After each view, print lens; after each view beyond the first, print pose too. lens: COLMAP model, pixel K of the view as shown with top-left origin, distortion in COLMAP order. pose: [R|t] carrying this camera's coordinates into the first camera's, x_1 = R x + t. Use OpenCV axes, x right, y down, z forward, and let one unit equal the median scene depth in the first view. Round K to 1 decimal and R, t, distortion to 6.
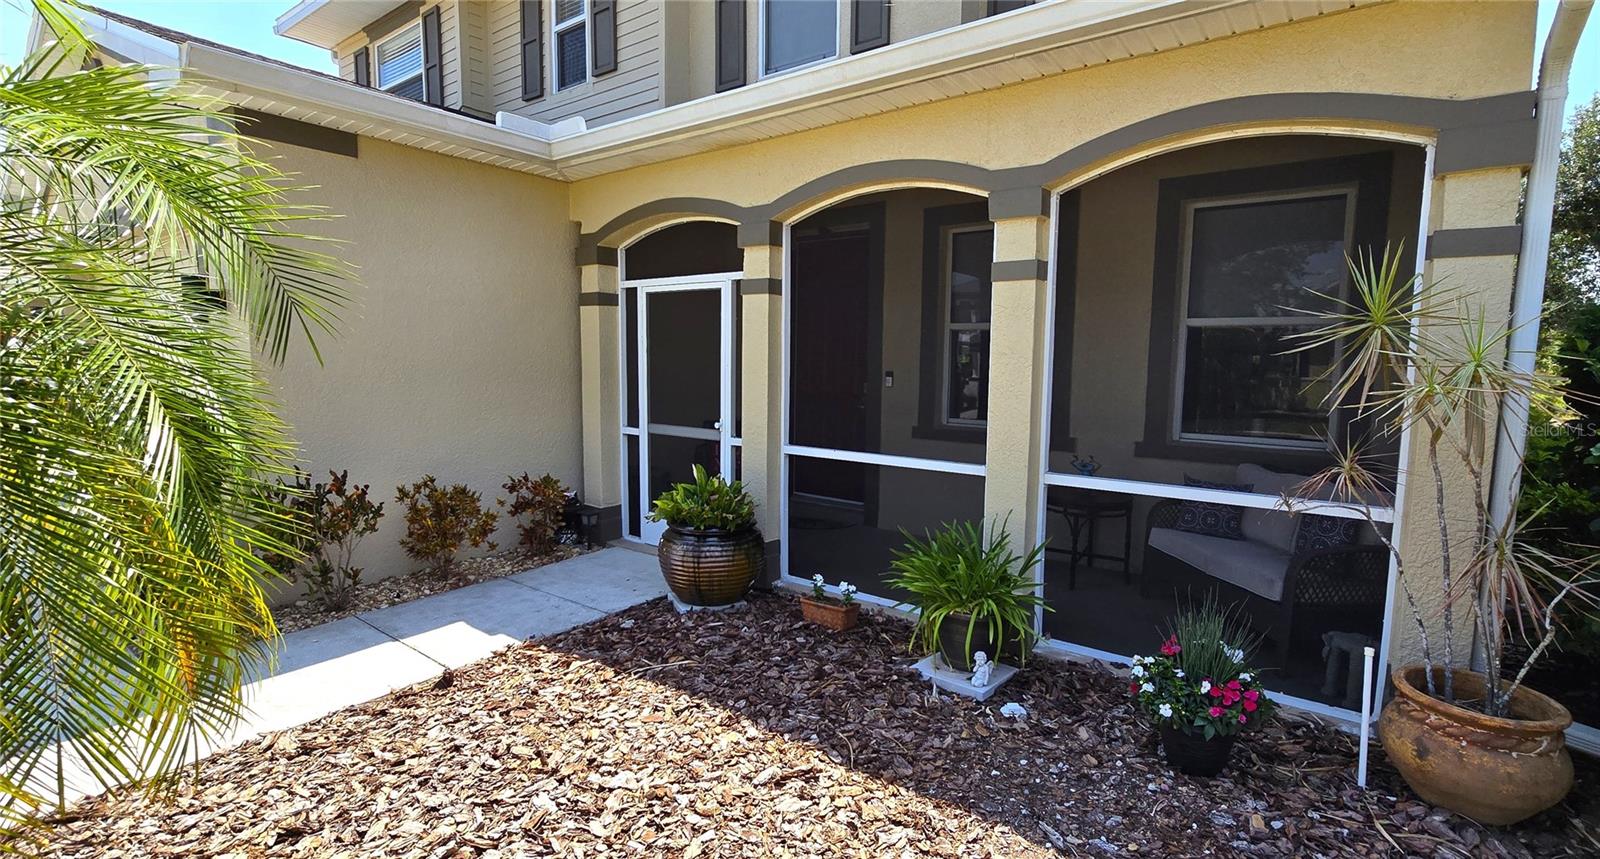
lens RADIAL K [[965.7, 0, 800.1], [0, 965.7, 428.8], [0, 0, 1]] dist [-0.004814, 0.000231]
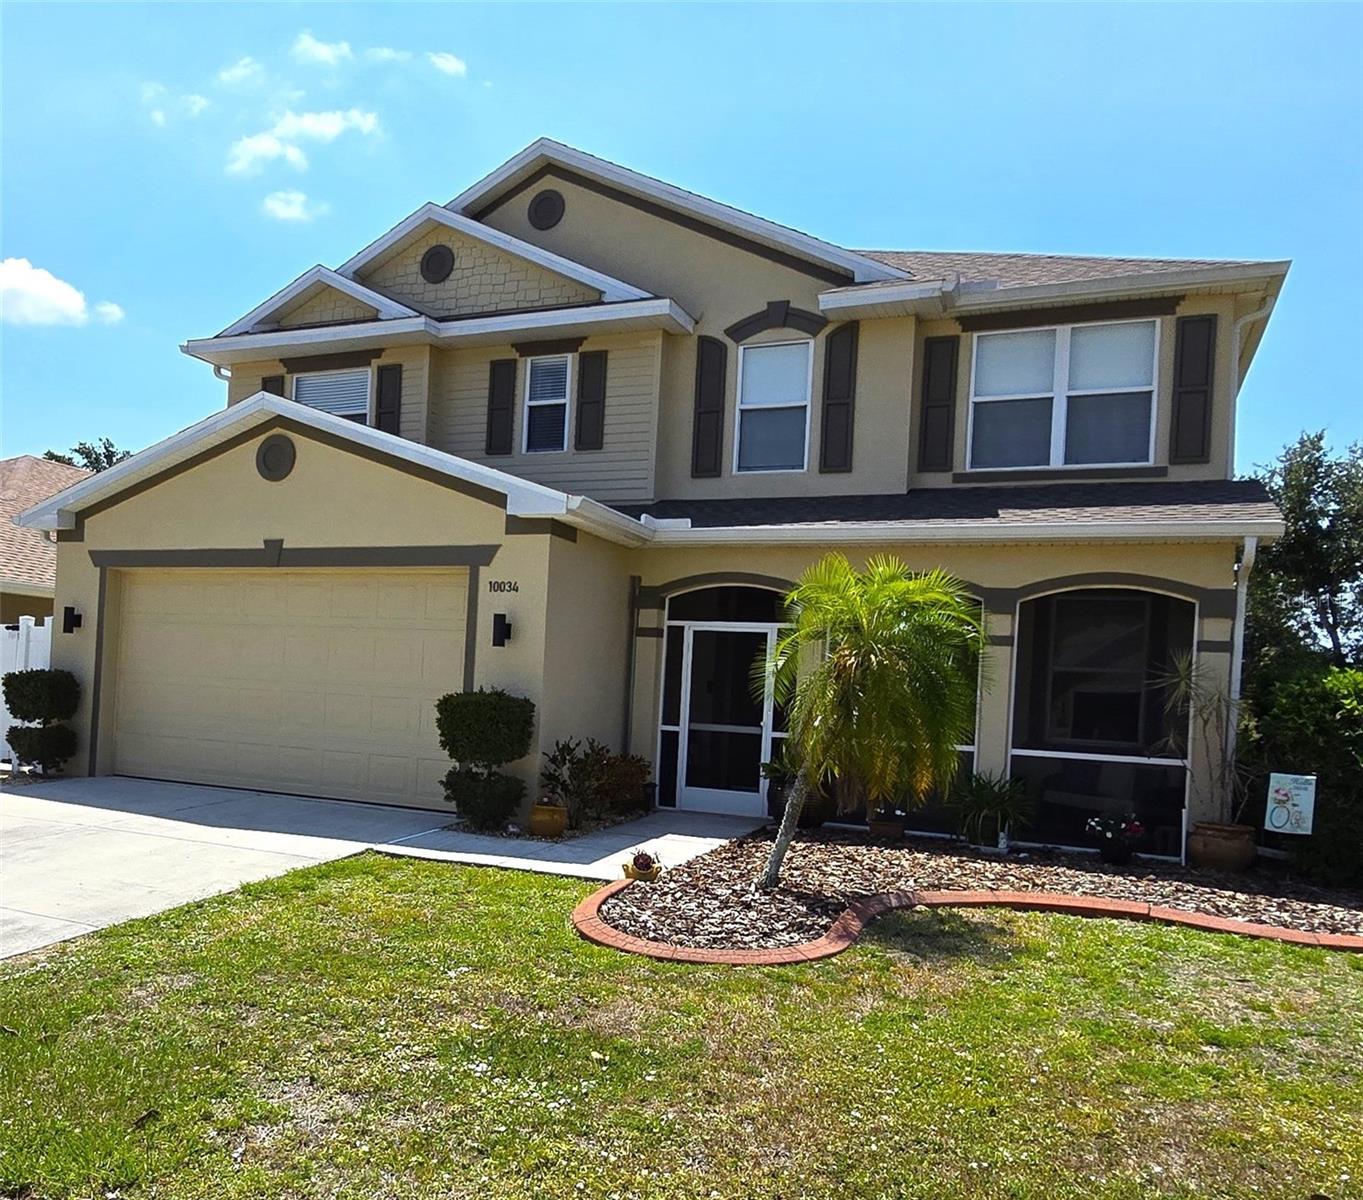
lens RADIAL K [[1204.3, 0, 681.0], [0, 1204.3, 602.3], [0, 0, 1]] dist [-0.010194, 0.004764]
pose [[0.978492, 0.052305, 0.199543, -0.589022], [-0.024373, 0.989859, -0.139948, 0.074250], [-0.204840, 0.132075, 0.969844, -0.804076]]
